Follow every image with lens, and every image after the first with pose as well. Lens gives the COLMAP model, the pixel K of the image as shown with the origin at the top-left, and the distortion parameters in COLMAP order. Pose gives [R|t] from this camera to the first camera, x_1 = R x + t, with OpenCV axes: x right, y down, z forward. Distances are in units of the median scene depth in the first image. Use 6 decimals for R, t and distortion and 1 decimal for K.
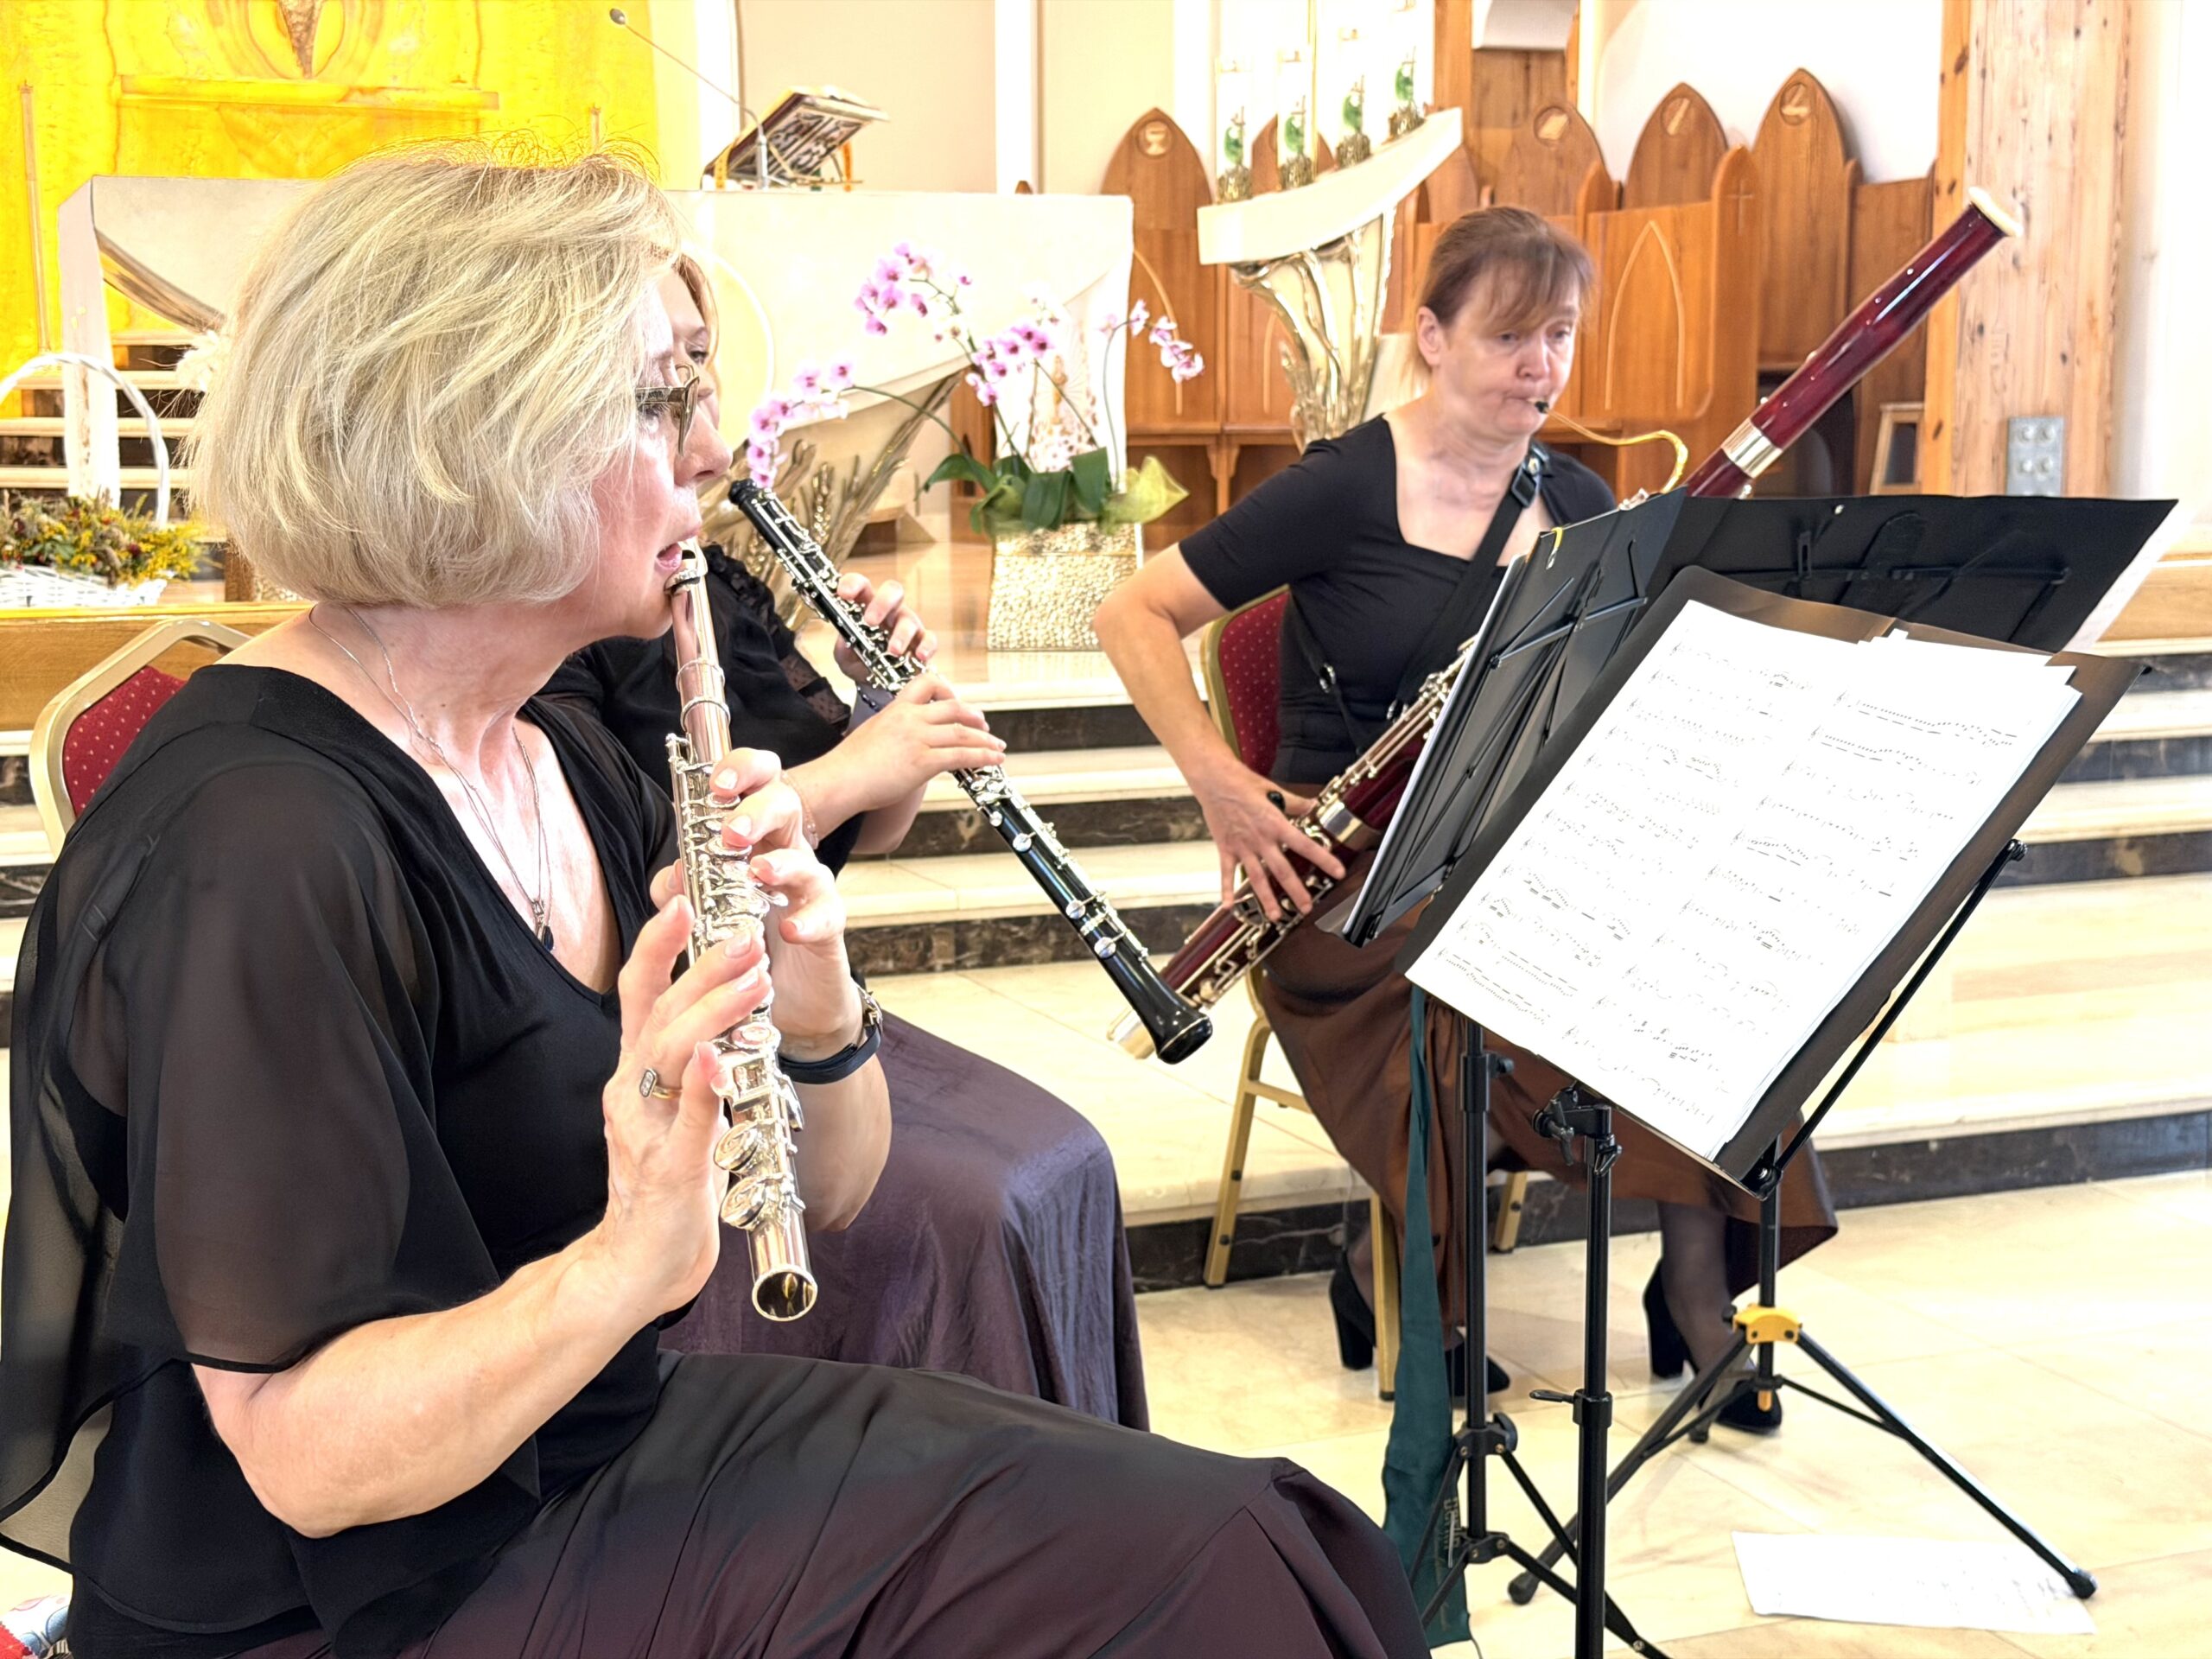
lens RADIAL K [[3127.9, 0, 1098.0], [0, 3127.9, 887.1], [0, 0, 1]] dist [0.118359, 0.000000]
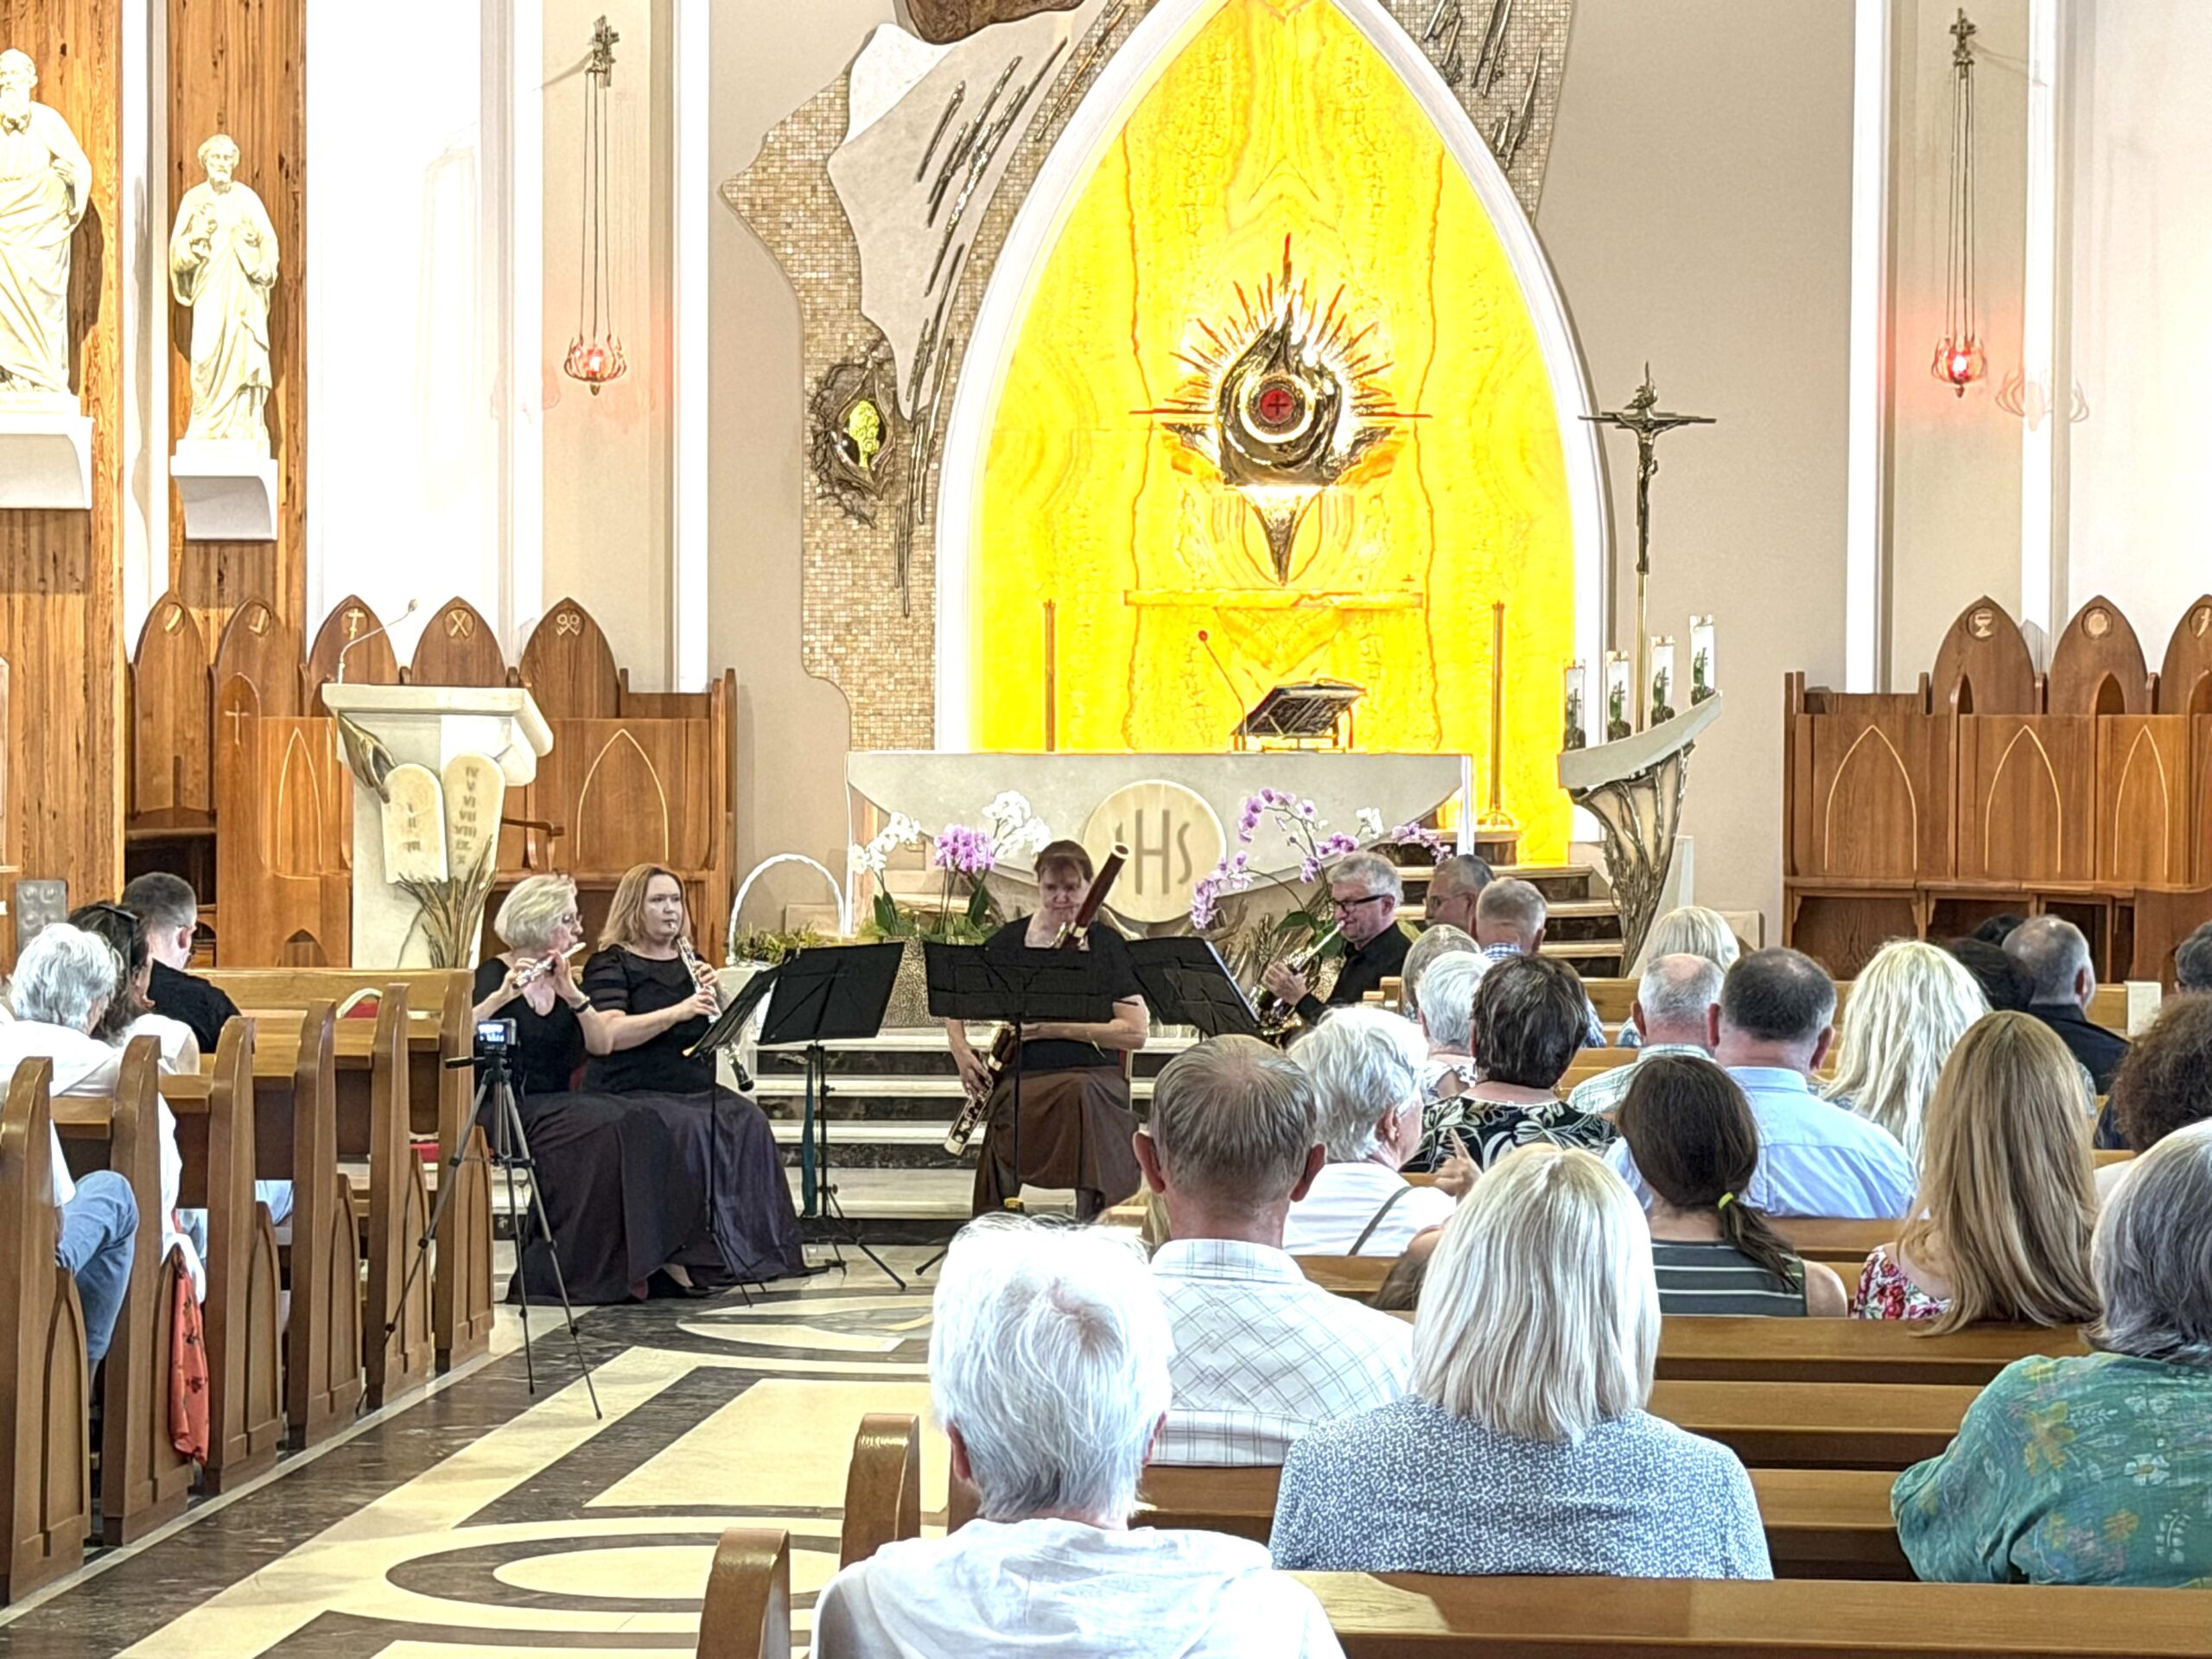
lens RADIAL K [[6300.6, 0, 1090.6], [0, 6300.6, 869.9], [0, 0, 1]] dist [0.146071, 0.000000]
pose [[0.889316, 0.022602, -0.456735, 0.884675], [-0.080857, 0.990813, -0.108407, 0.135723], [0.450089, 0.133339, 0.882973, -1.285479]]
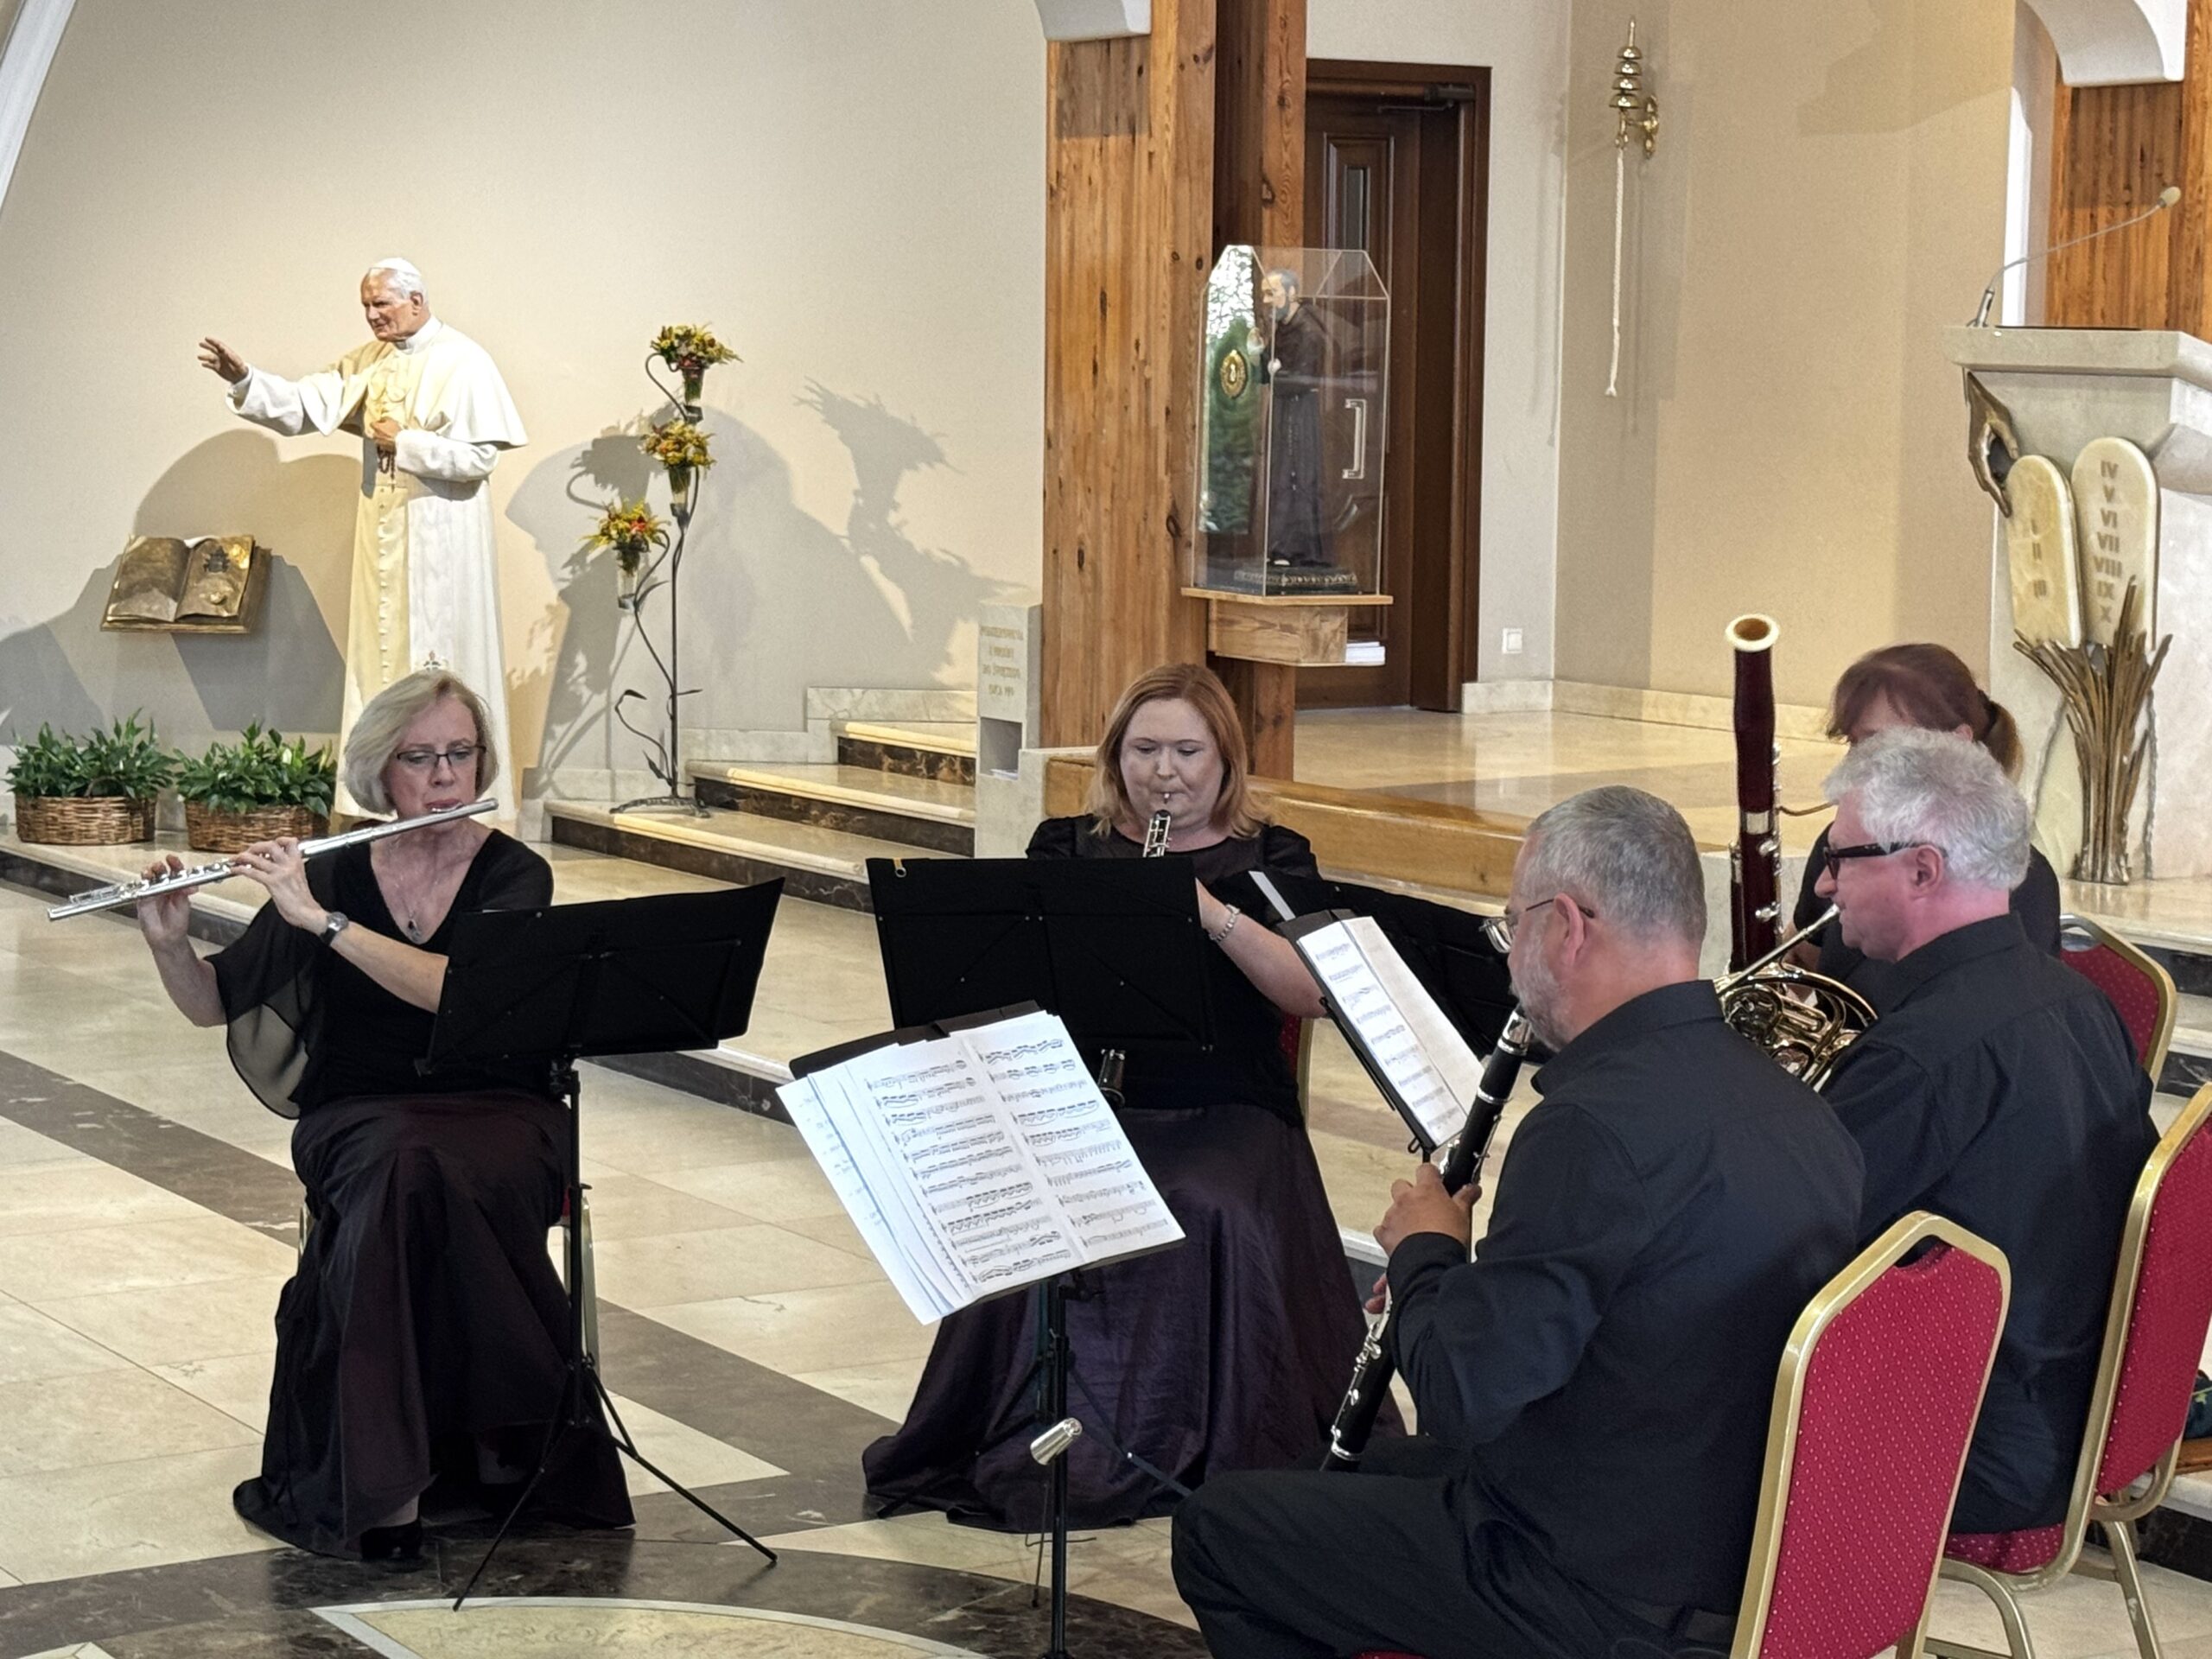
lens RADIAL K [[4444.2, 0, 1157.3], [0, 4444.2, 822.5], [0, 0, 1]] dist [0.253205, 0.000000]
pose [[0.200385, 0.111746, -0.973323, 0.598633], [-0.165113, 0.983115, 0.078877, -0.079094], [0.965704, 0.144903, 0.215452, 0.108830]]
